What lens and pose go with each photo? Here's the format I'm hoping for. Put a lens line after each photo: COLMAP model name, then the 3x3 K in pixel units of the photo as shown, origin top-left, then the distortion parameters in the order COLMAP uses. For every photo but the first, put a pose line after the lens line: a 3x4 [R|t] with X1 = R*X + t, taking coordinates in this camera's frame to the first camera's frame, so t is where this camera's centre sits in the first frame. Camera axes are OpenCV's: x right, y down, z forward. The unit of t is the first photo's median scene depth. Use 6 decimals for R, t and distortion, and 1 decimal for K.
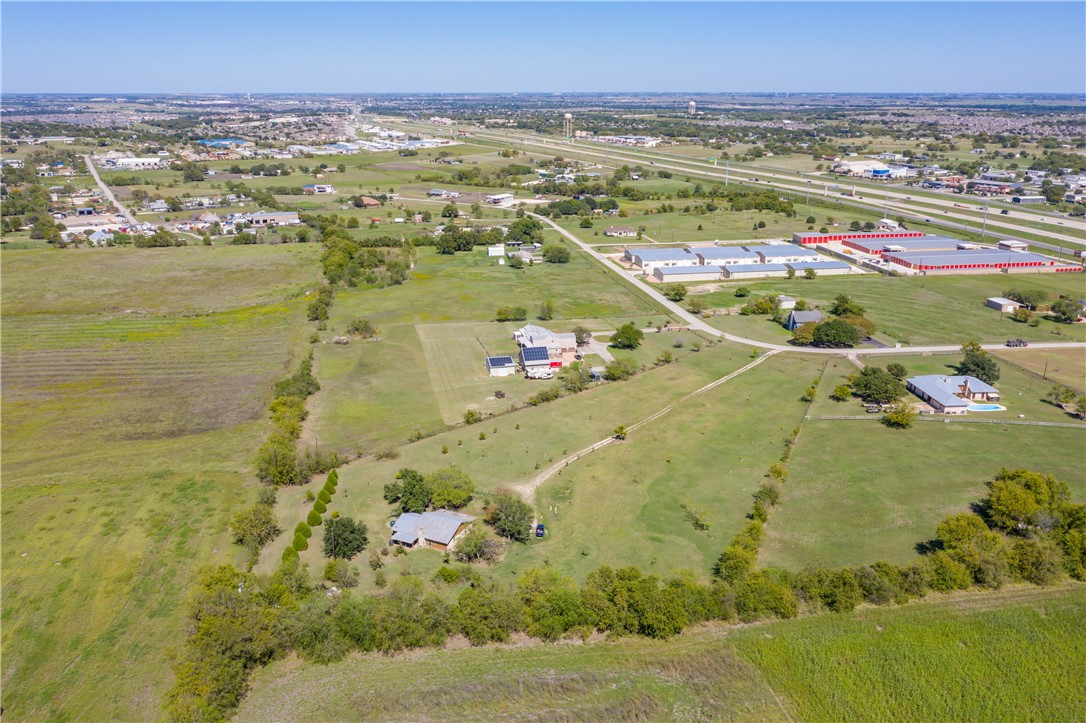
lens RADIAL K [[877.2, 0, 543.0], [0, 877.2, 361.5], [0, 0, 1]] dist [-0.013738, 0.005599]
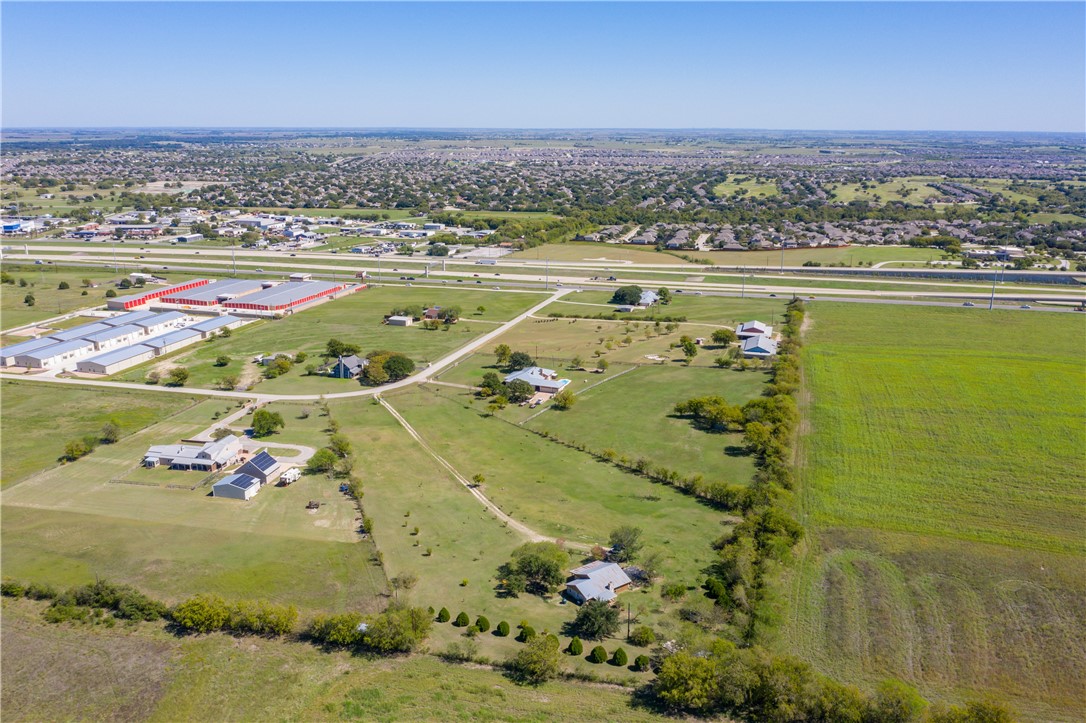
lens RADIAL K [[865.9, 0, 543.0], [0, 865.9, 361.5], [0, 0, 1]] dist [-0.014543, 0.005616]
pose [[0.444456, -0.233292, 0.864890, -0.344322], [0.261558, 0.957217, 0.123784, -0.077911], [-0.856765, 0.171203, 0.486460, 0.153645]]
